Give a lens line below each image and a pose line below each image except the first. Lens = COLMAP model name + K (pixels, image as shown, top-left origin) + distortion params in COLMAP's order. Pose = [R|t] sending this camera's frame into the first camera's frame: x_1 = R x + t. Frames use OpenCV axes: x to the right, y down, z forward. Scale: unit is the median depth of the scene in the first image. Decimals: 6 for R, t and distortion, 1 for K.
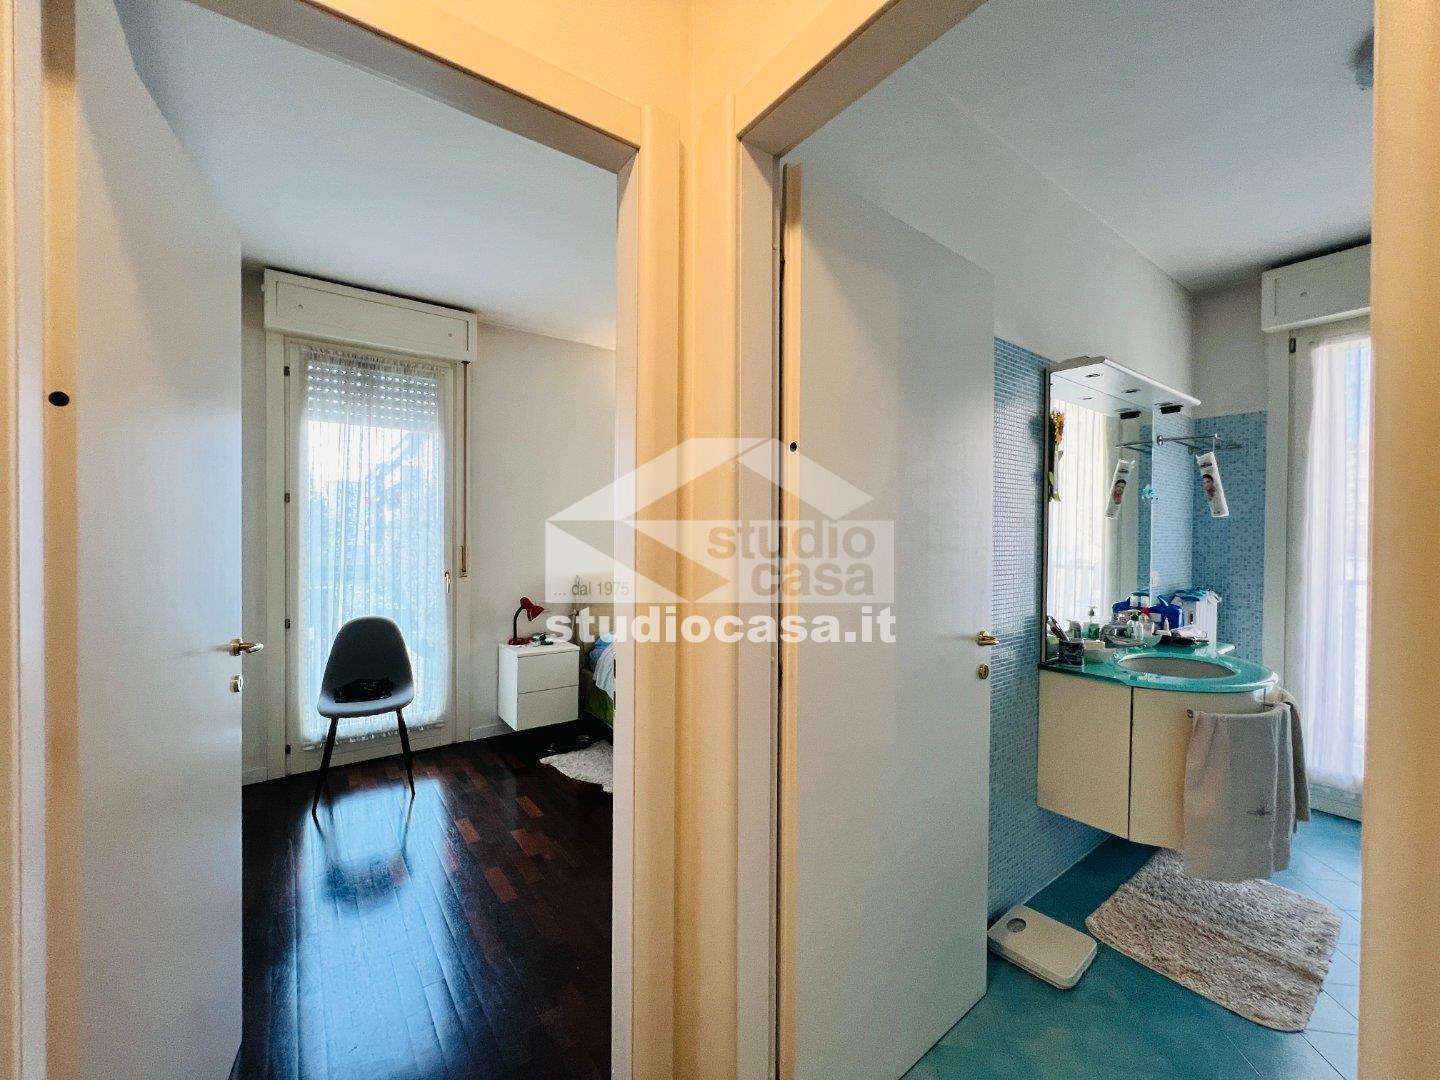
lens RADIAL K [[576.5, 0, 712.1], [0, 576.5, 539.6], [0, 0, 1]] dist [-0.001461, 0.000479]
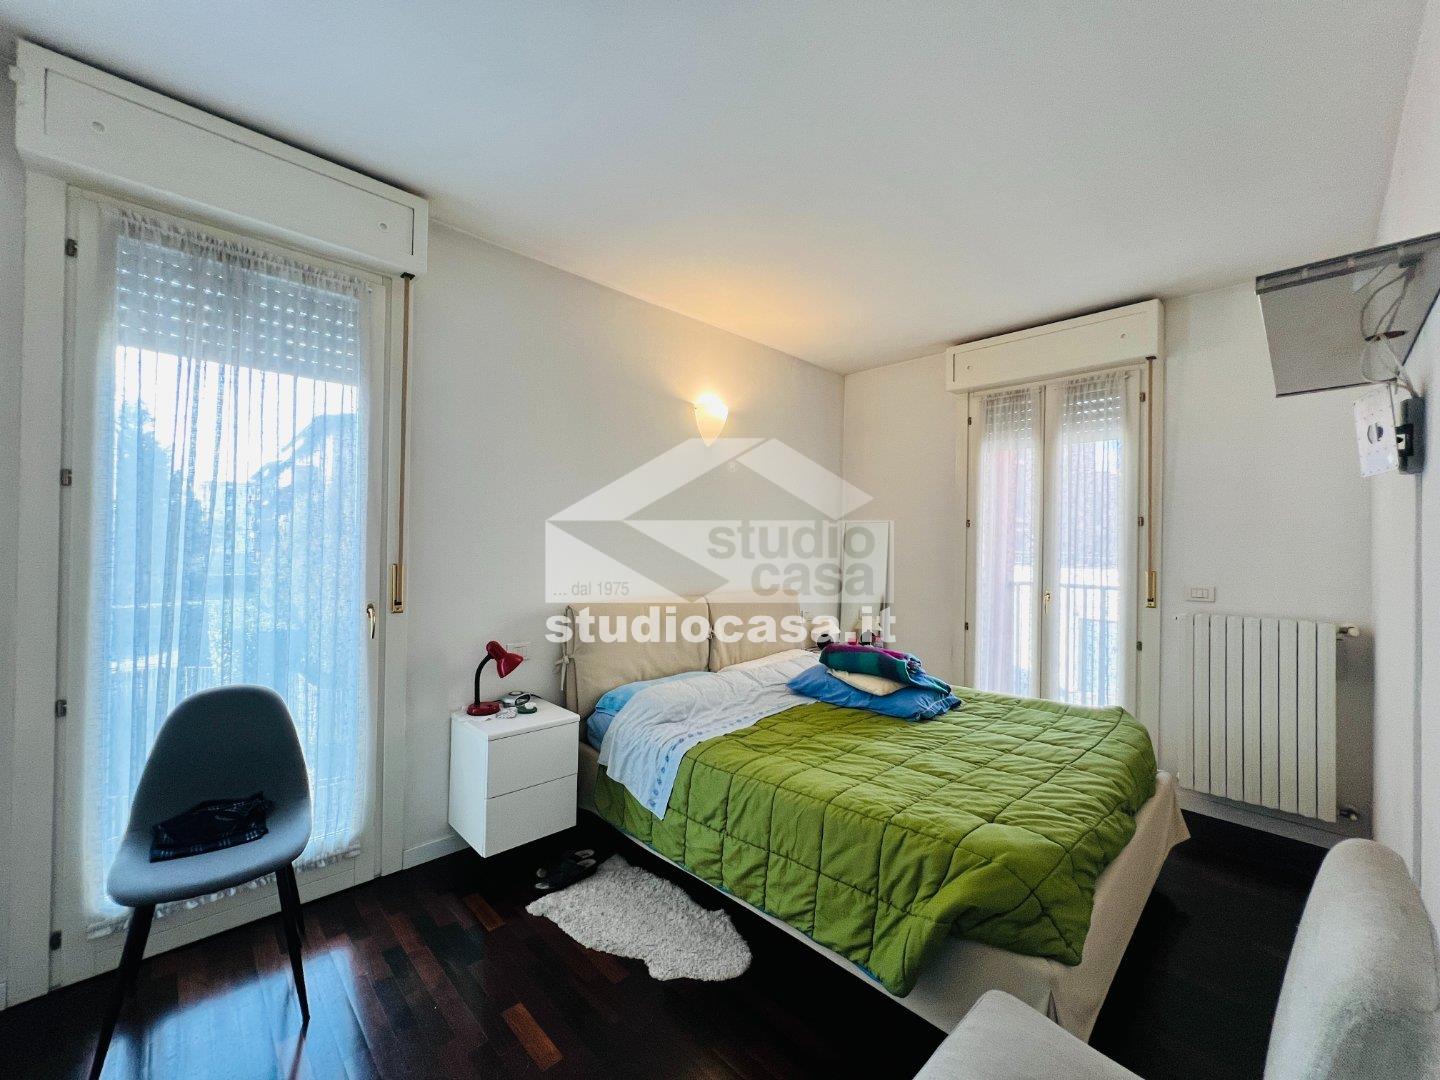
lens RADIAL K [[576.5, 0, 717.6], [0, 576.5, 541.5], [0, 0, 1]] dist [-0.001461, 0.000479]
pose [[0.990679, 0.010237, 0.135835, -0.175162], [-0.008065, 0.999831, -0.016533, -0.006767], [-0.135981, 0.015284, 0.990594, 0.332816]]
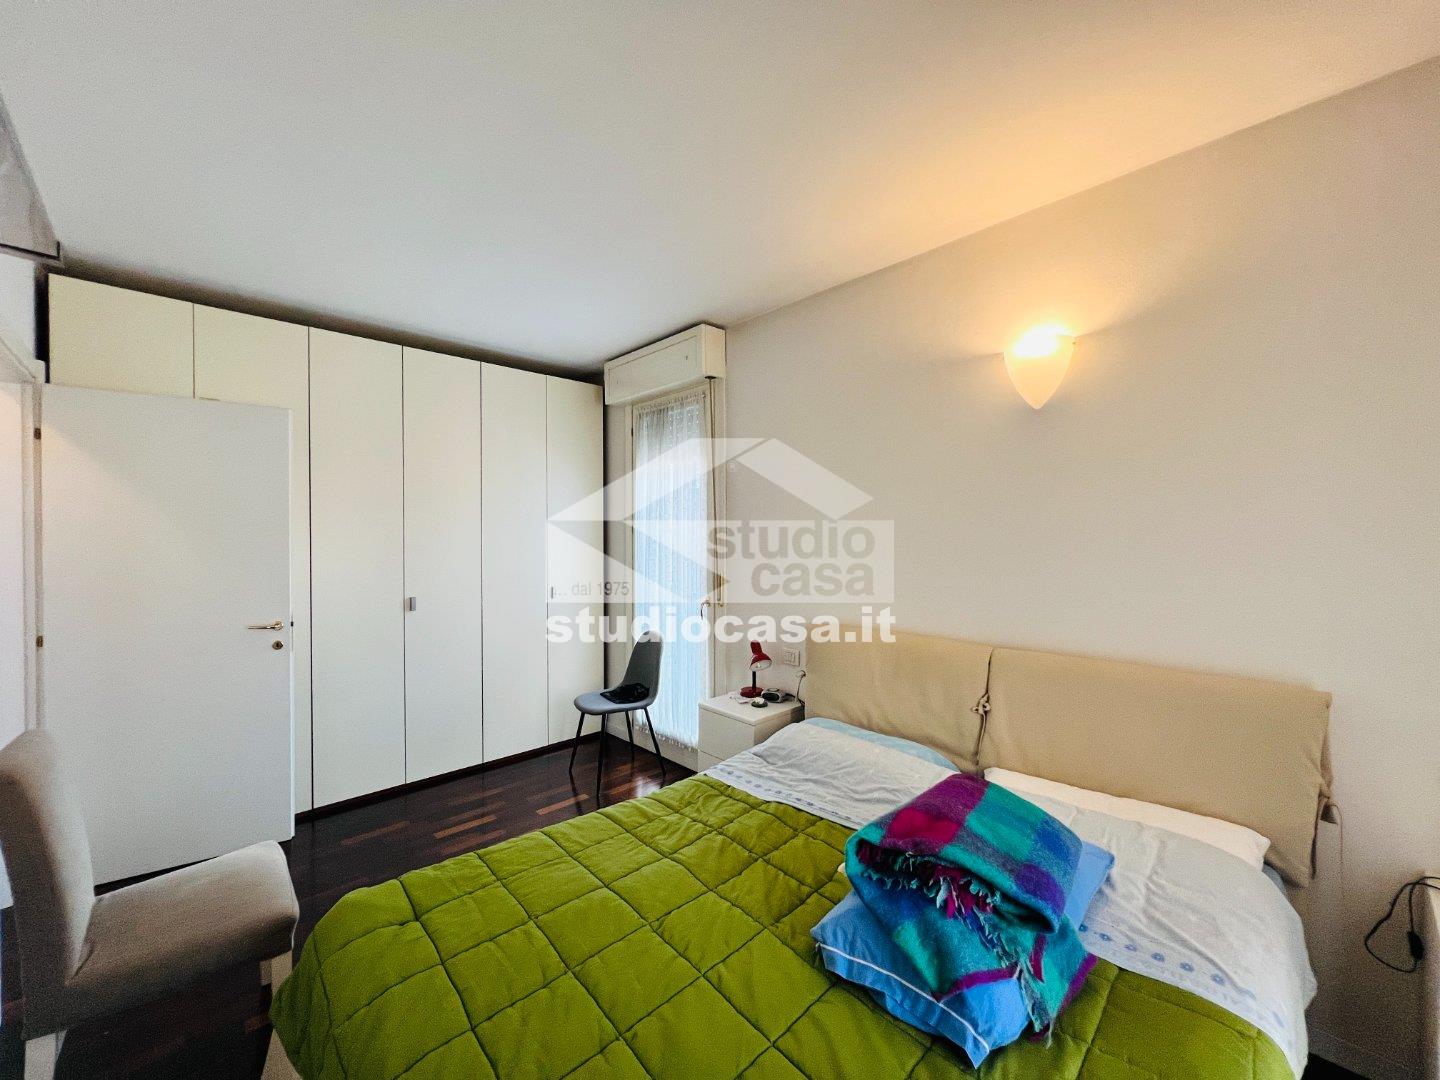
lens RADIAL K [[576.5, 0, 718.2], [0, 576.5, 539.8], [0, 0, 1]] dist [-0.001461, 0.000479]
pose [[0.125647, 0.005674, -0.992059, 0.491632], [-0.004177, 0.999978, 0.005190, -0.048207], [0.992066, 0.003492, 0.125668, 0.896525]]
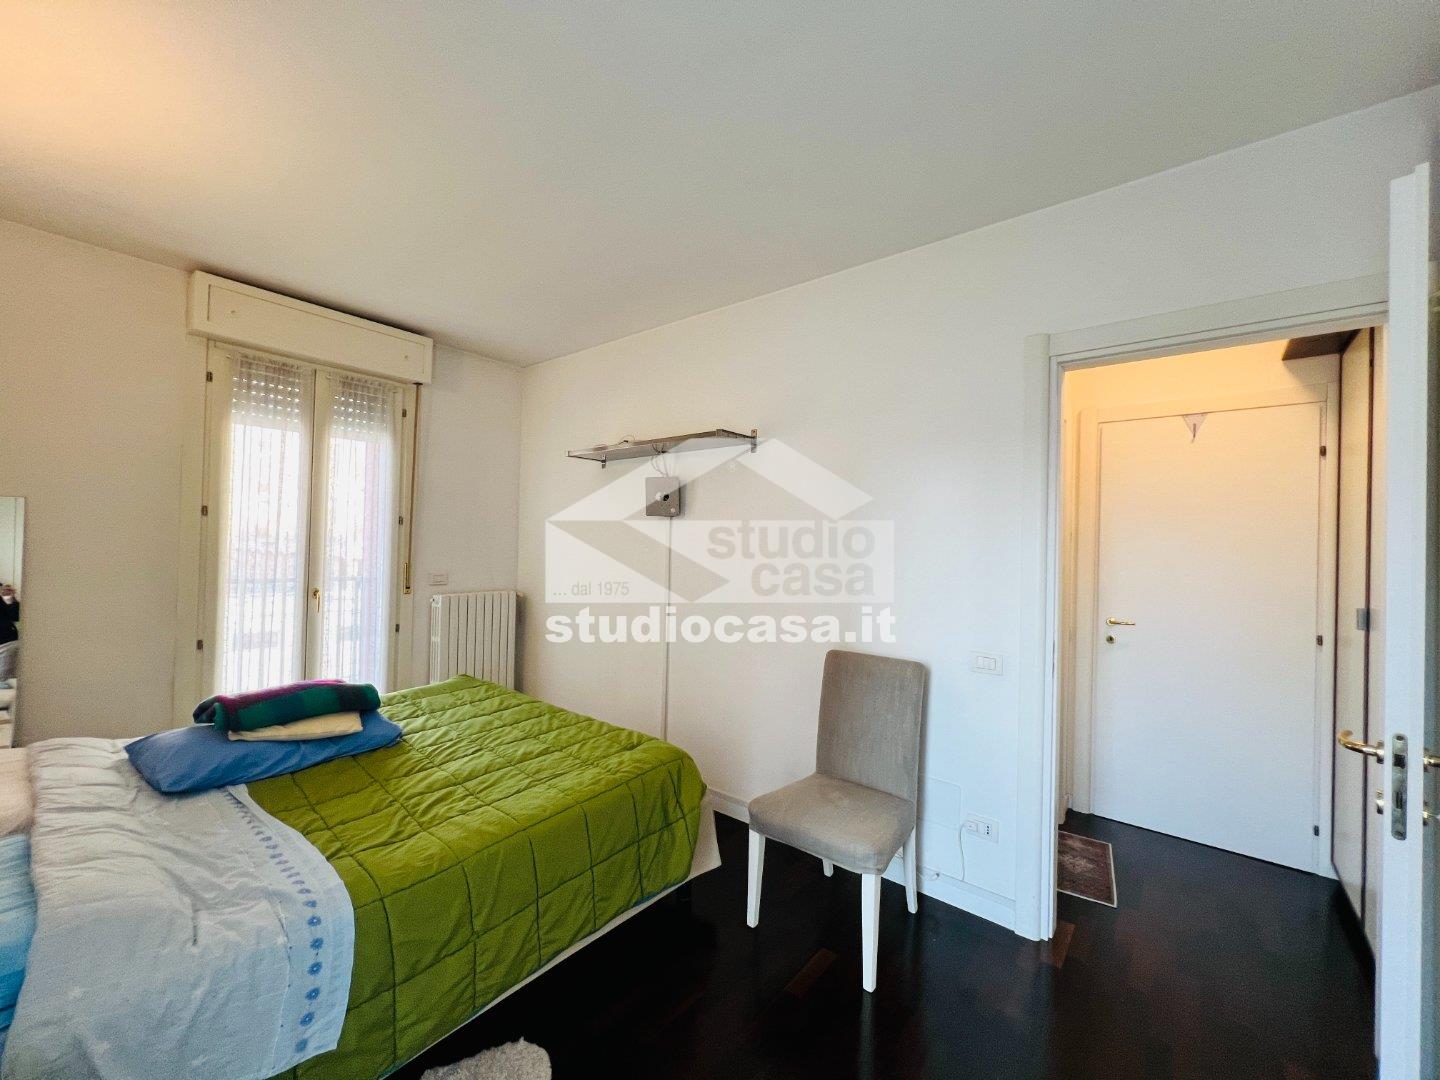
lens RADIAL K [[576.5, 0, 719.3], [0, 576.5, 541.6], [0, 0, 1]] dist [-0.001461, 0.000479]
pose [[-0.238772, -0.004241, 0.971066, -0.557498], [-0.012194, 0.999925, 0.001369, -0.028840], [-0.970999, -0.011514, -0.238806, 0.839770]]
